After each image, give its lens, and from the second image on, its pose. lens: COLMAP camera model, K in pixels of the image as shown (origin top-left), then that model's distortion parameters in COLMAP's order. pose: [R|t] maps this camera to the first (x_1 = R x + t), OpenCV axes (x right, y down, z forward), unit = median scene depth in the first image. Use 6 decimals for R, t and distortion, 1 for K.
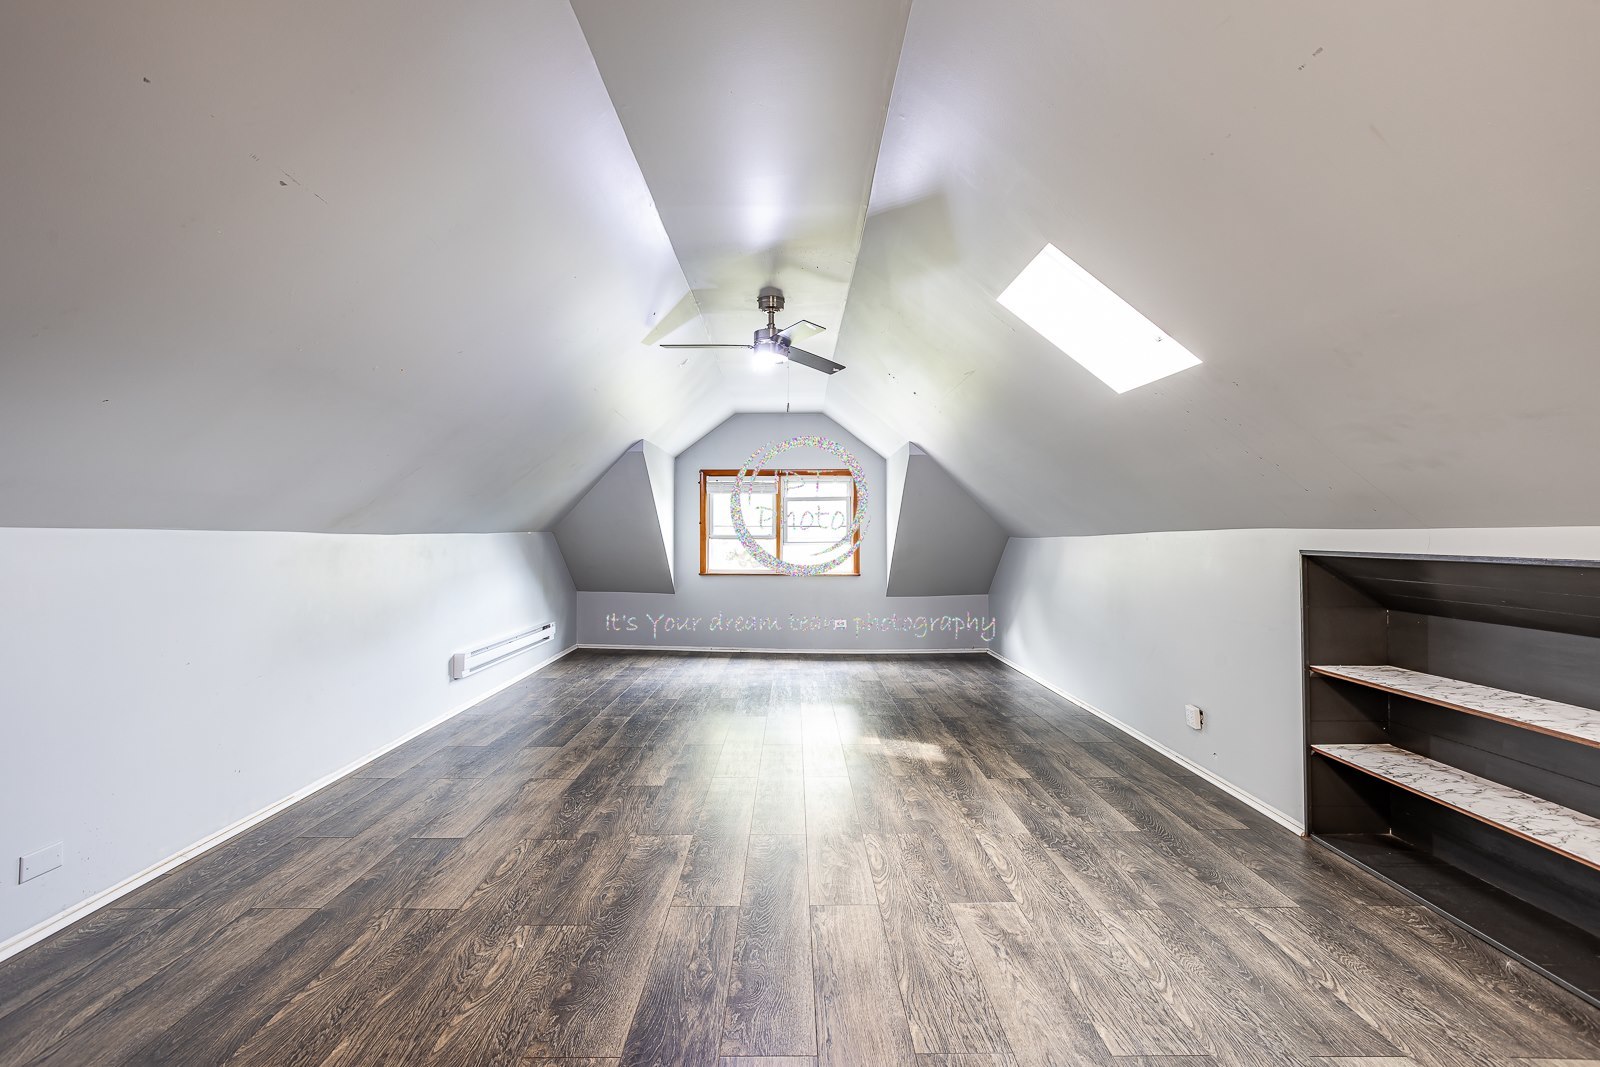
lens RADIAL K [[775.1, 0, 801.9], [0, 775.1, 526.0], [0, 0, 1]] dist [-0.052816, 0.033968]
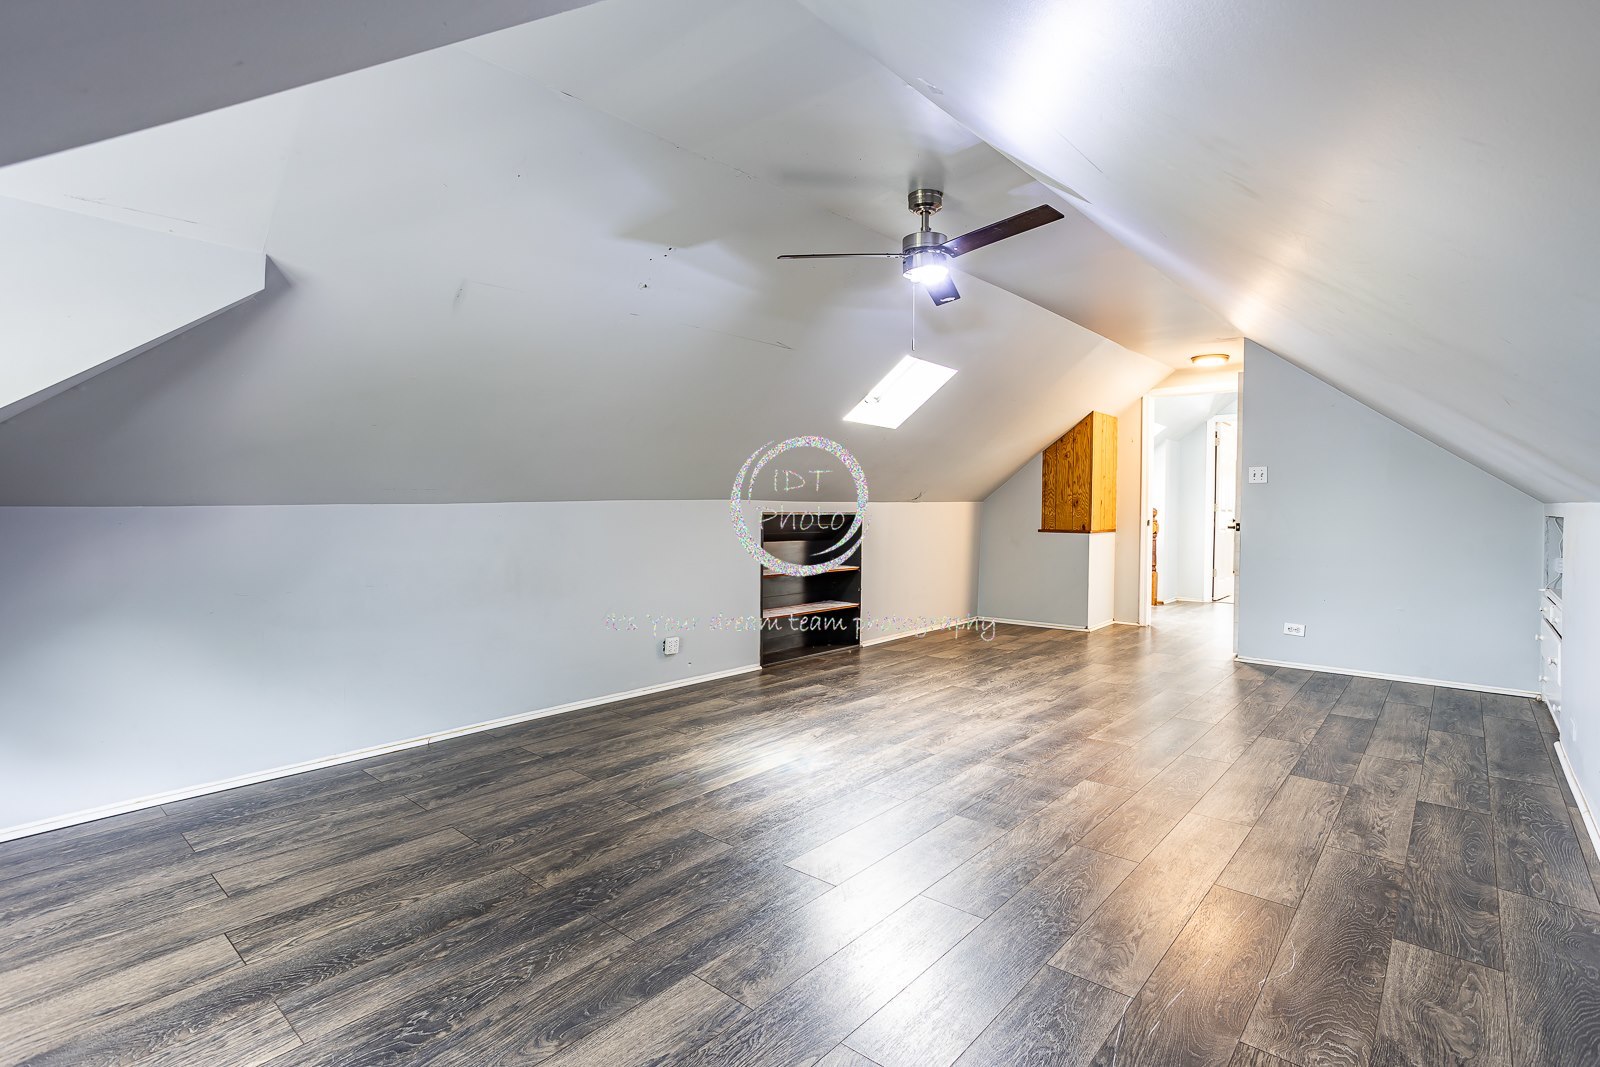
lens RADIAL K [[775.1, 0, 801.9], [0, 775.1, 526.0], [0, 0, 1]] dist [-0.052816, 0.033968]
pose [[-0.745507, -0.021957, 0.666136, -0.248983], [-0.013276, 0.999748, 0.018096, 0.012110], [-0.666365, 0.004647, -0.745611, 0.894661]]
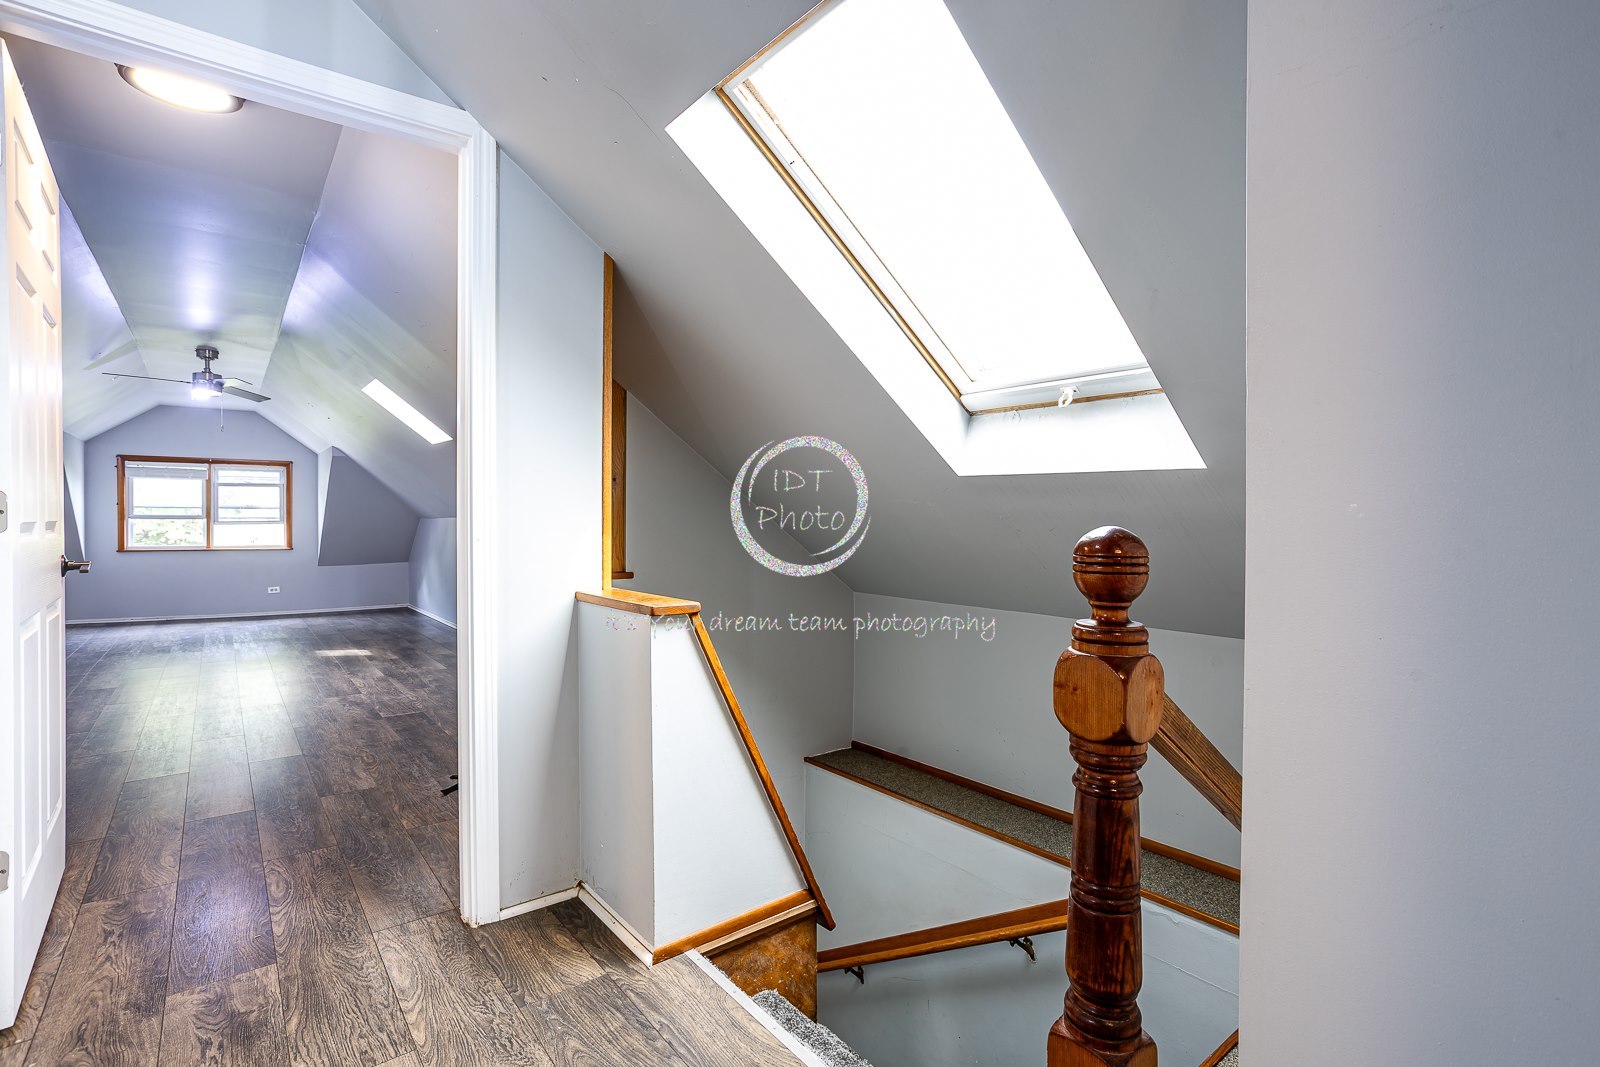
lens RADIAL K [[775.1, 0, 801.9], [0, 775.1, 526.0], [0, 0, 1]] dist [-0.052816, 0.033968]
pose [[0.800886, -0.003971, 0.598804, -0.000833], [-0.010713, 0.999723, 0.020959, -0.007374], [-0.598722, -0.023201, 0.800621, -0.559174]]
